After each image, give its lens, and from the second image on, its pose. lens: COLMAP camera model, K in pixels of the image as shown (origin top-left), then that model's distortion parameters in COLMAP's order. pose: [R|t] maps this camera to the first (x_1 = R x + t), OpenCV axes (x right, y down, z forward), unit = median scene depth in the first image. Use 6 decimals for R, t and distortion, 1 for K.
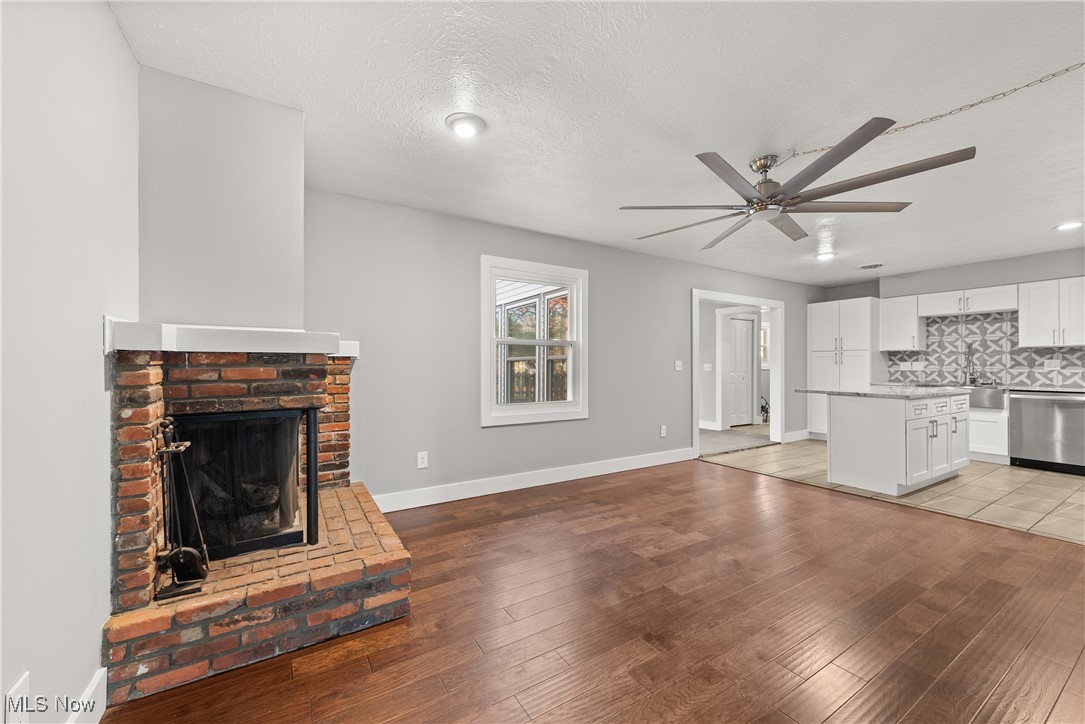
lens RADIAL K [[424.7, 0, 538.9], [0, 424.7, 365.4], [0, 0, 1]] dist [0.013743, -0.002470]
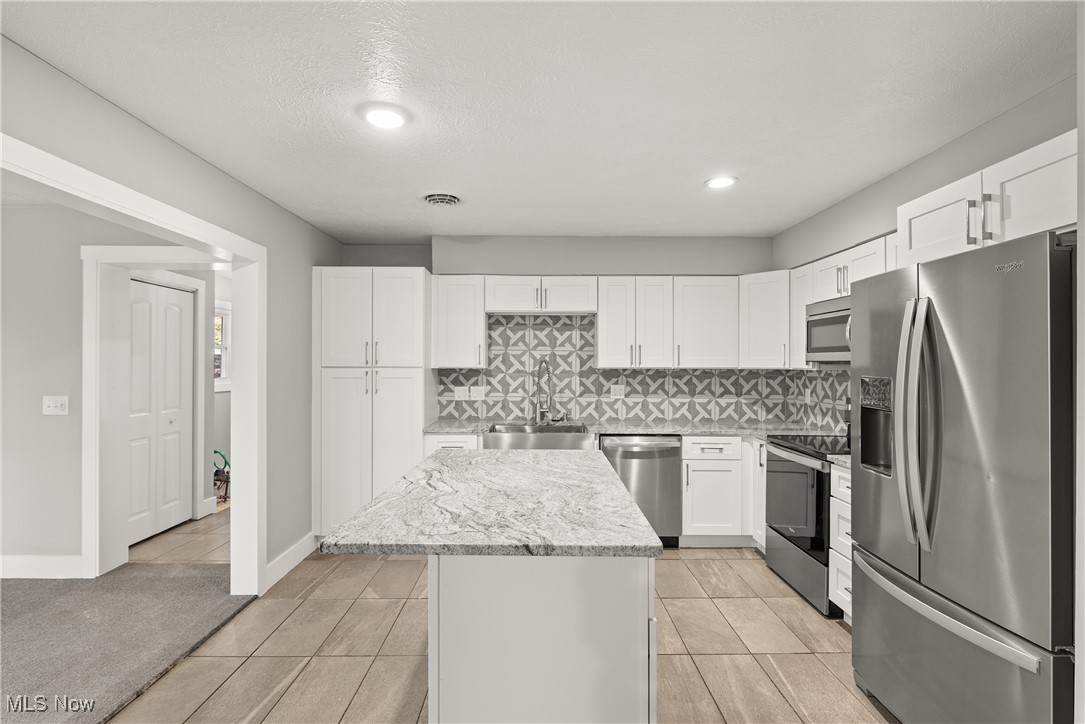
lens RADIAL K [[524.7, 0, 540.5], [0, 524.7, 363.9], [0, 0, 1]] dist [0.004778, -0.001436]
pose [[0.522506, 0.001430, 0.852635, 0.505063], [-0.003300, 0.999994, 0.000346, -0.069961], [-0.852630, -0.002995, 0.522507, 0.915124]]
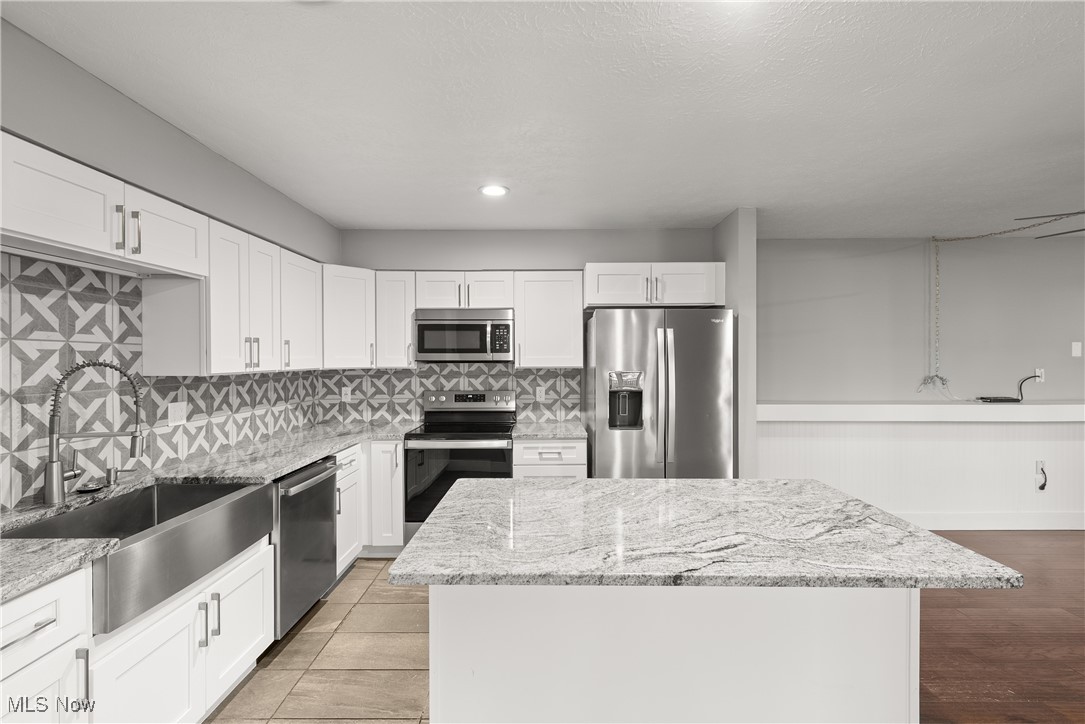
lens RADIAL K [[478.8, 0, 547.0], [0, 478.8, 360.5], [0, 0, 1]] dist [0.007174, -0.001849]
pose [[-0.850221, -0.001359, 0.526424, 0.870629], [0.002480, 0.999975, 0.006587, -0.083009], [-0.526420, 0.006906, -0.850196, 1.734621]]
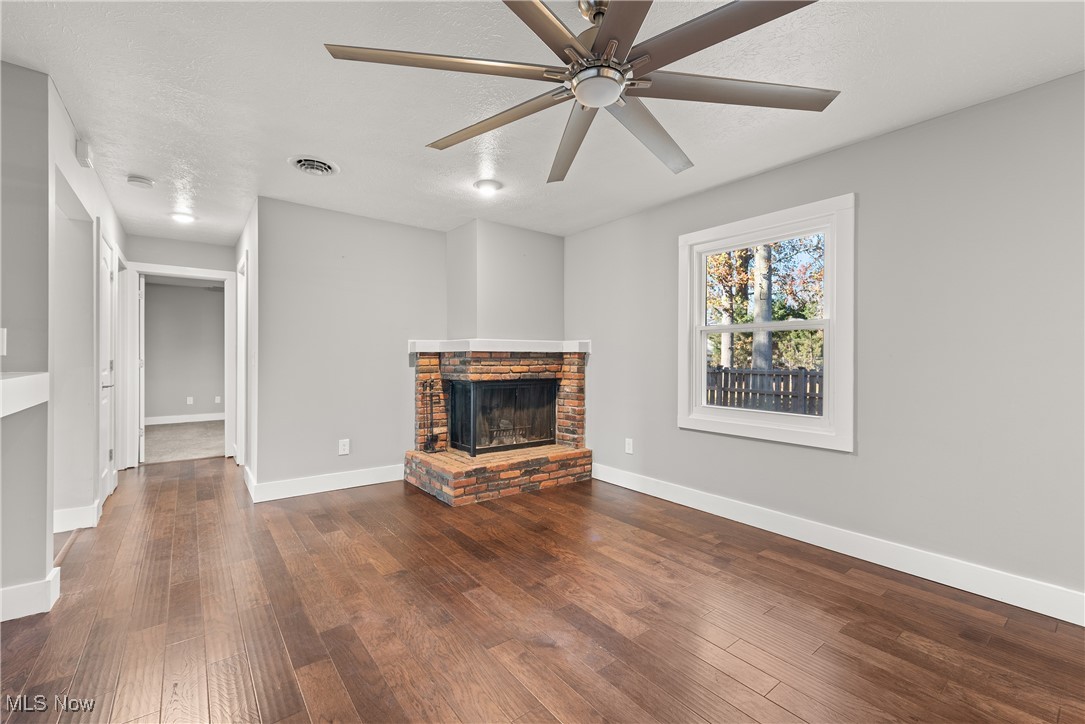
lens RADIAL K [[452.0, 0, 542.7], [0, 452.0, 360.1], [0, 0, 1]] dist [0.009037, -0.000704]
pose [[0.108218, 0.003855, -0.994120, 0.842819], [-0.004407, 0.999985, 0.003398, 0.000020], [0.994117, 0.004014, 0.108233, 0.650721]]
